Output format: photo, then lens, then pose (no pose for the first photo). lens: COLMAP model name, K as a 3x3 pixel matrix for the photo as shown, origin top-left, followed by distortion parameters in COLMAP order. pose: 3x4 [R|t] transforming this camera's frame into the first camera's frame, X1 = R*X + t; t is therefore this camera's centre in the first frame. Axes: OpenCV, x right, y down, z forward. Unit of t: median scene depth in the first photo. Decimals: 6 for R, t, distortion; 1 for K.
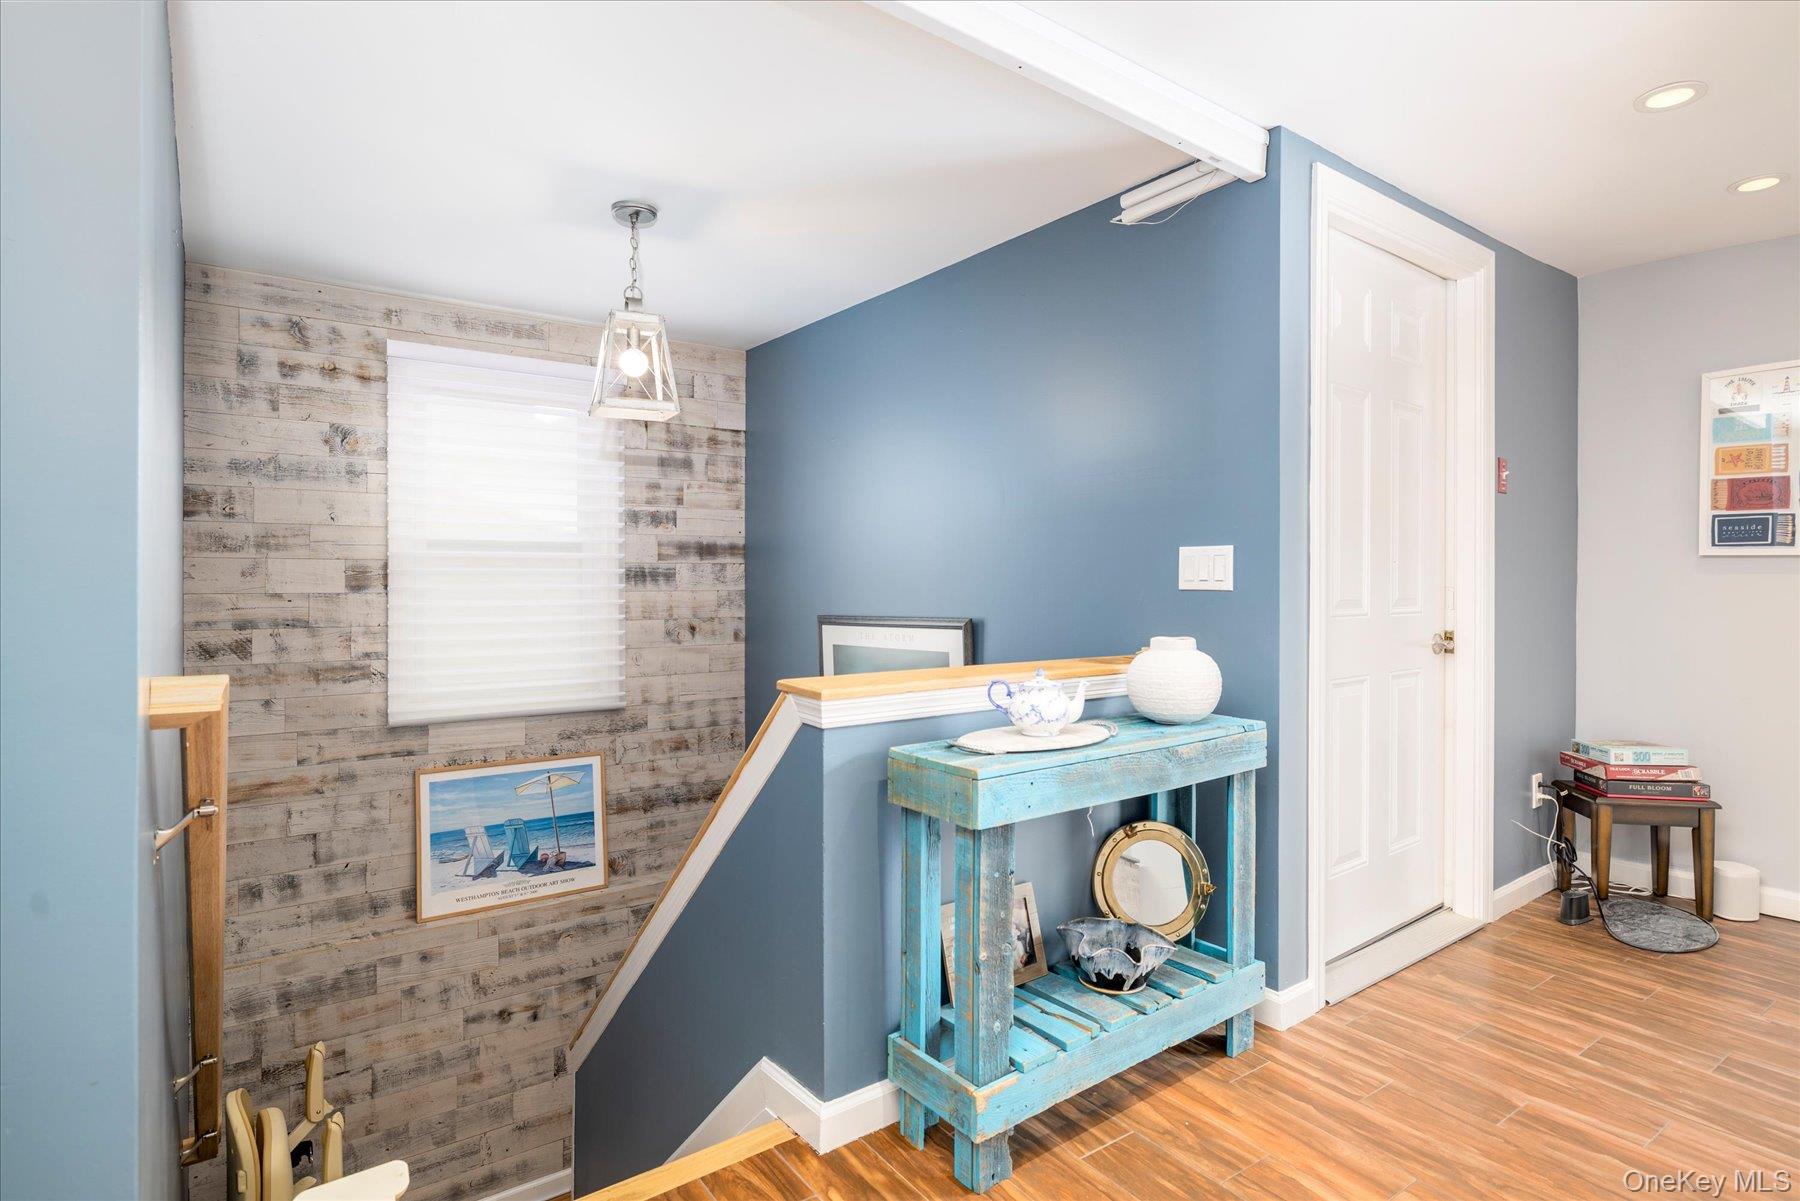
lens RADIAL K [[931.5, 0, 904.7], [0, 931.5, 589.1], [0, 0, 1]] dist [-0.006493, 0.003804]
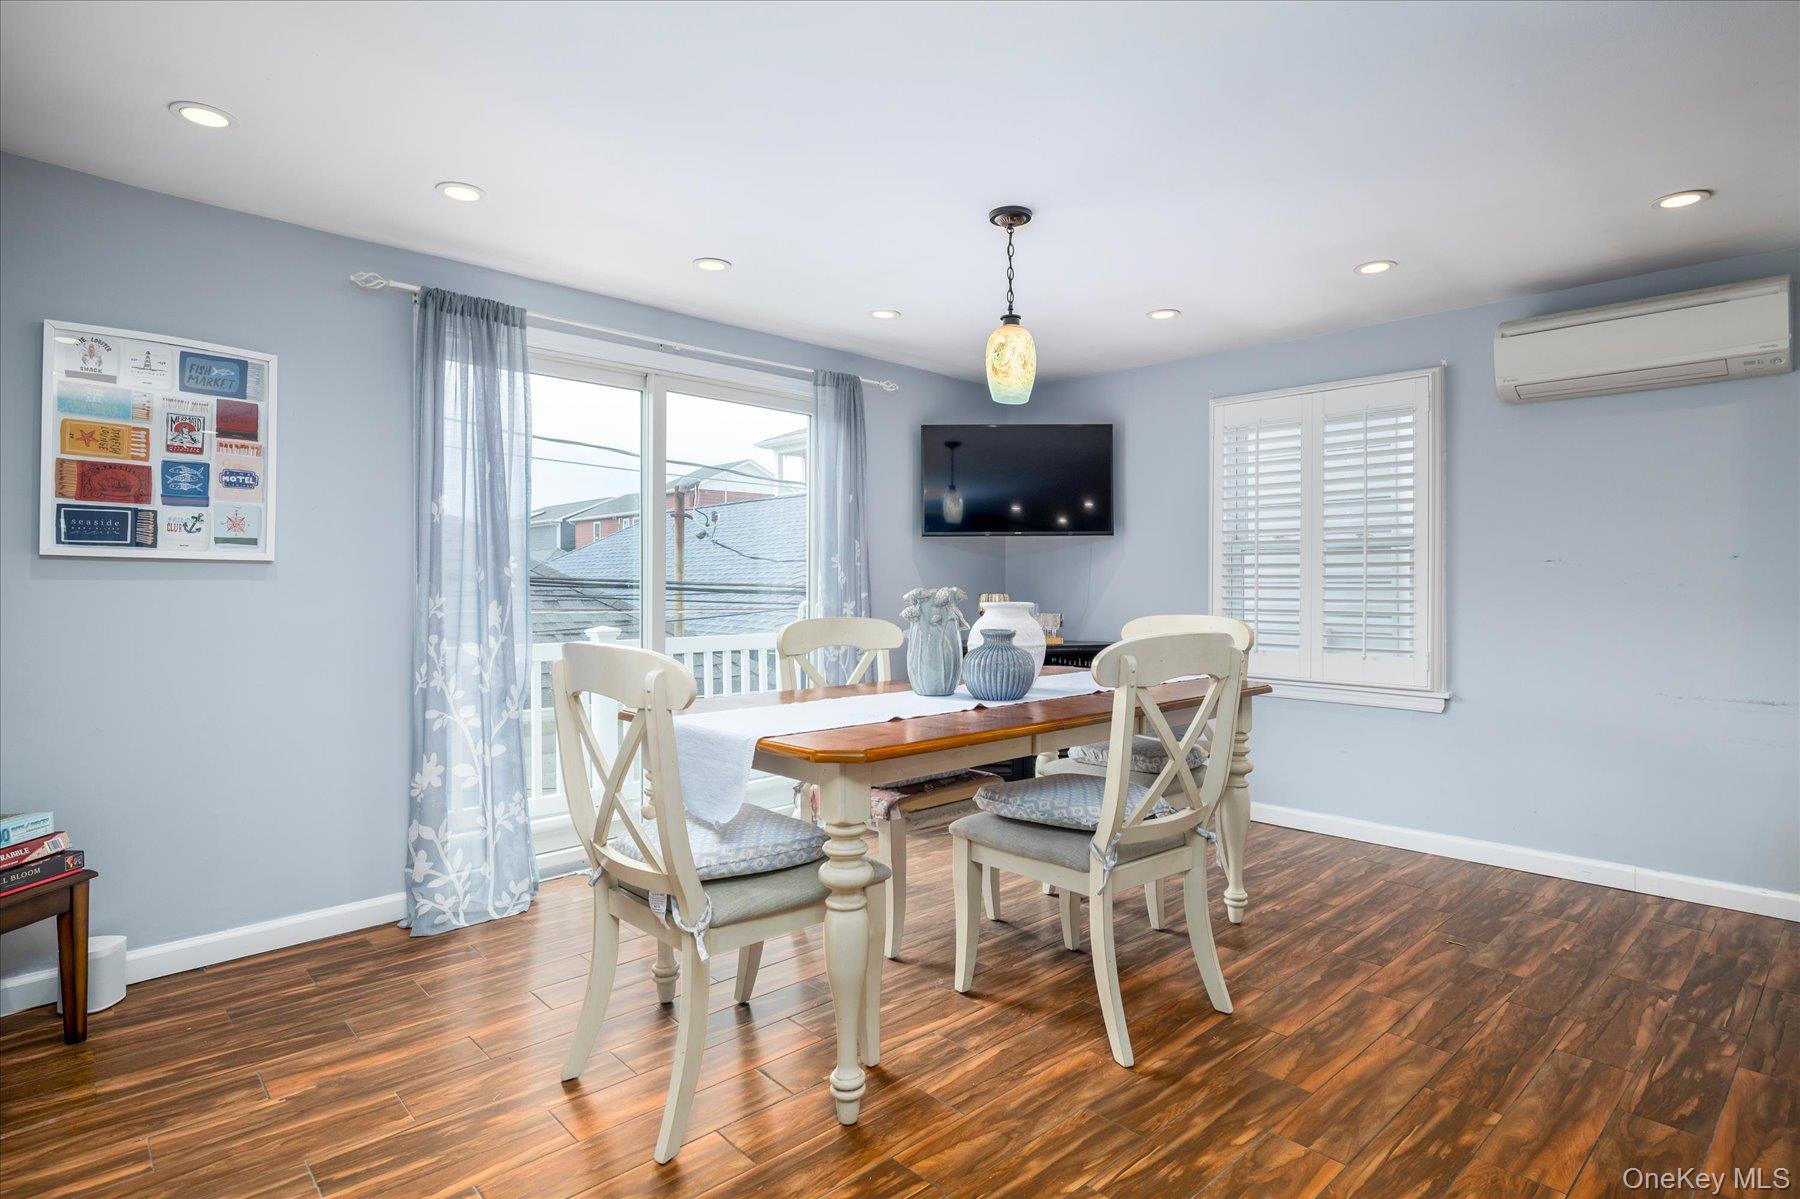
lens RADIAL K [[931.5, 0, 911.5], [0, 931.5, 583.9], [0, 0, 1]] dist [-0.006493, 0.003804]
pose [[-0.136065, 0.004957, 0.990687, 0.000032], [0.013443, 0.999905, -0.003157, -0.000408], [-0.990609, 0.012888, -0.136119, 0.412061]]
